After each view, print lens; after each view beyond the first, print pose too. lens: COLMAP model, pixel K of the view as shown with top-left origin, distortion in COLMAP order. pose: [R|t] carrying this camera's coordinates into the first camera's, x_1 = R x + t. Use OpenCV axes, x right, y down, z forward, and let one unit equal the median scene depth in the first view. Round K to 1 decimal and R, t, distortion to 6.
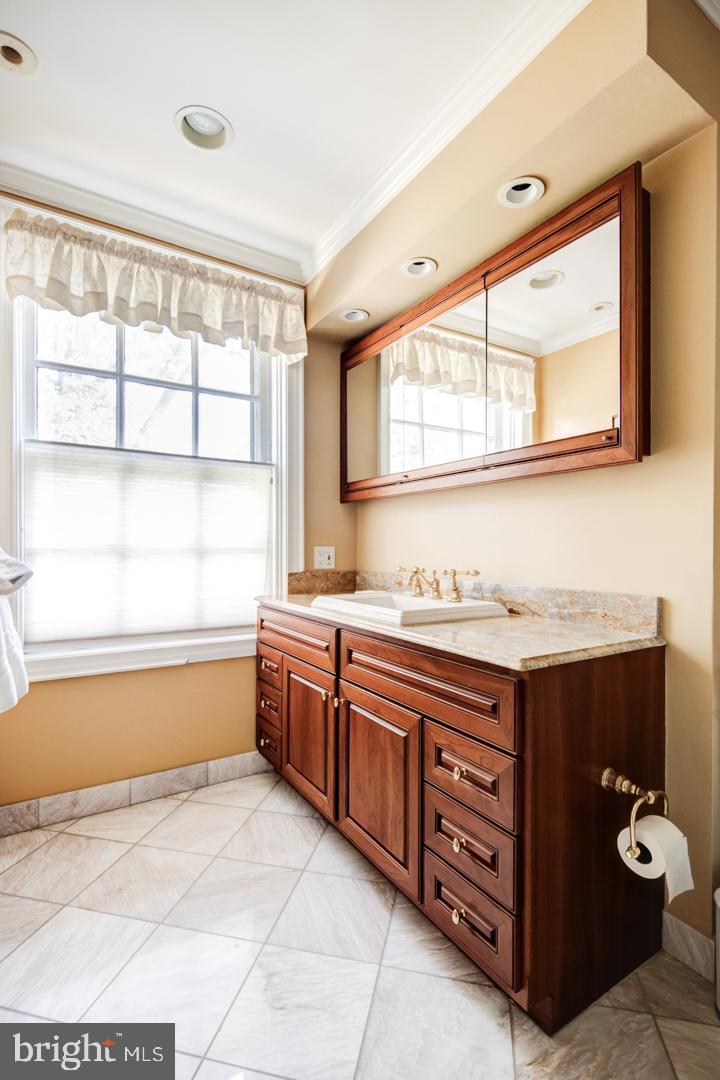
lens RADIAL K [[448.0, 0, 360.0], [0, 448.0, 540.0], [0, 0, 1]] dist [0.020479, -0.005997]
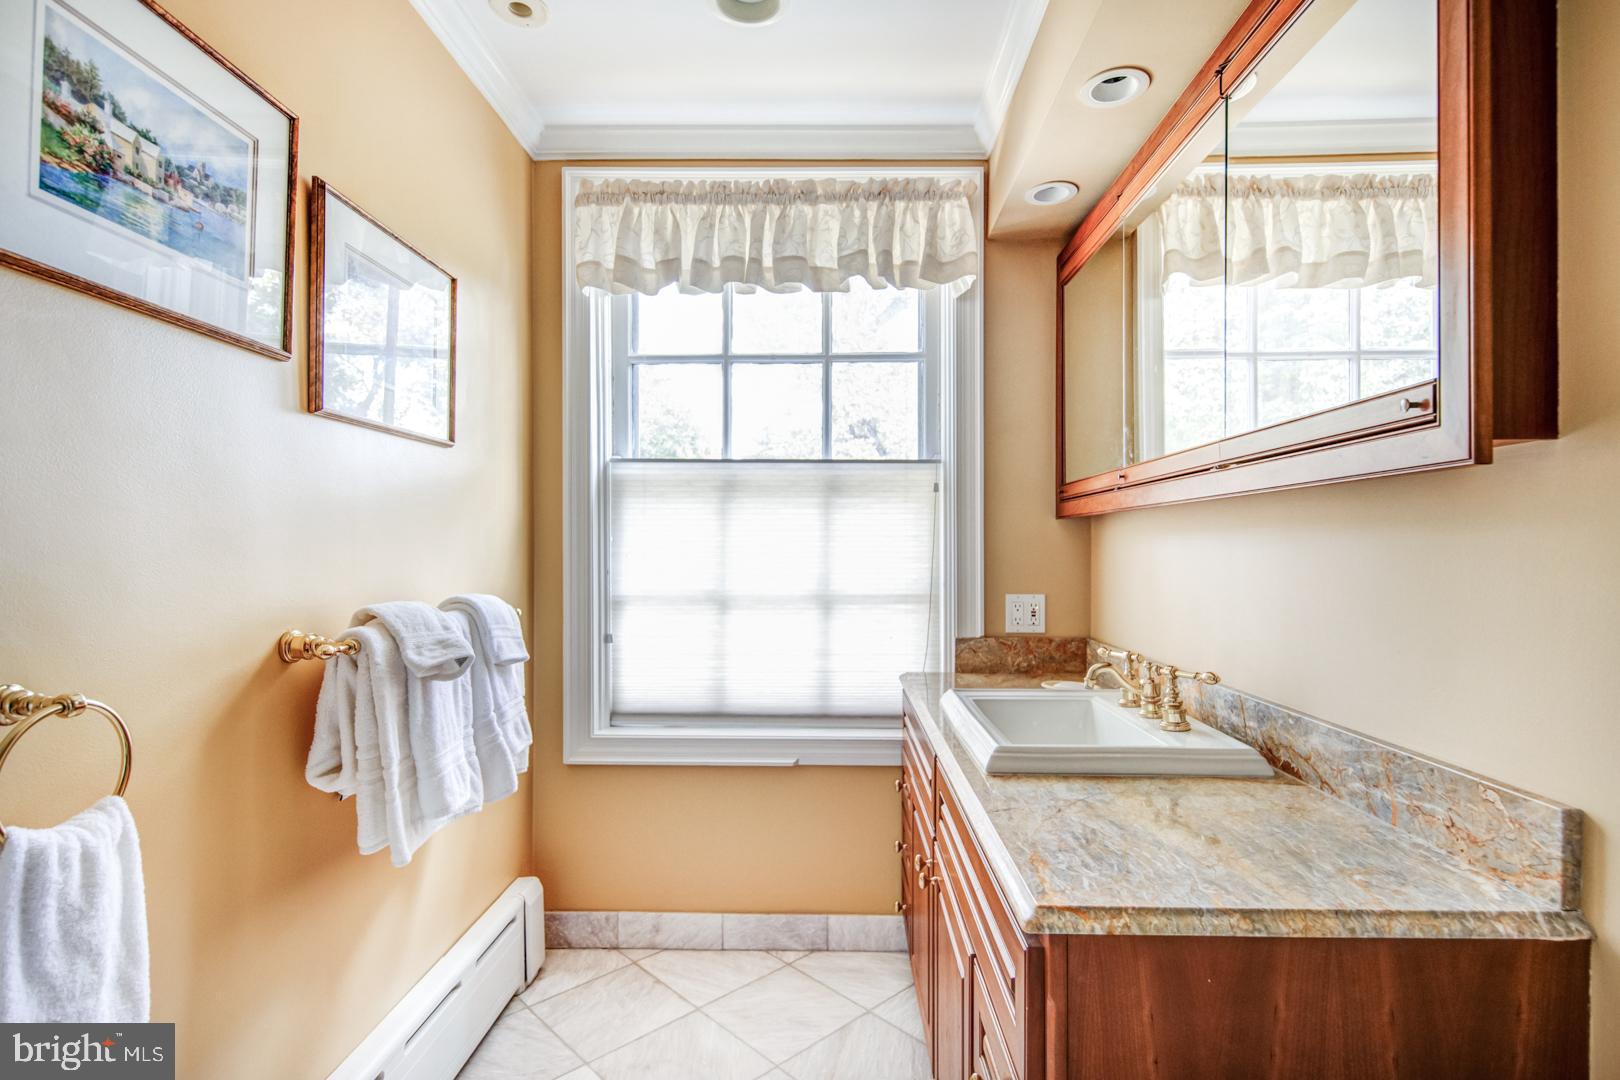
lens RADIAL K [[715.3, 0, 831.8], [0, 715.3, 560.4], [0, 0, 1]] dist [0.017241, -0.007090]
pose [[0.870246, 0.000707, -0.492617, 0.205370], [0.001525, 0.999990, 0.004129, -0.043396], [0.492615, -0.004345, 0.870236, 0.078922]]
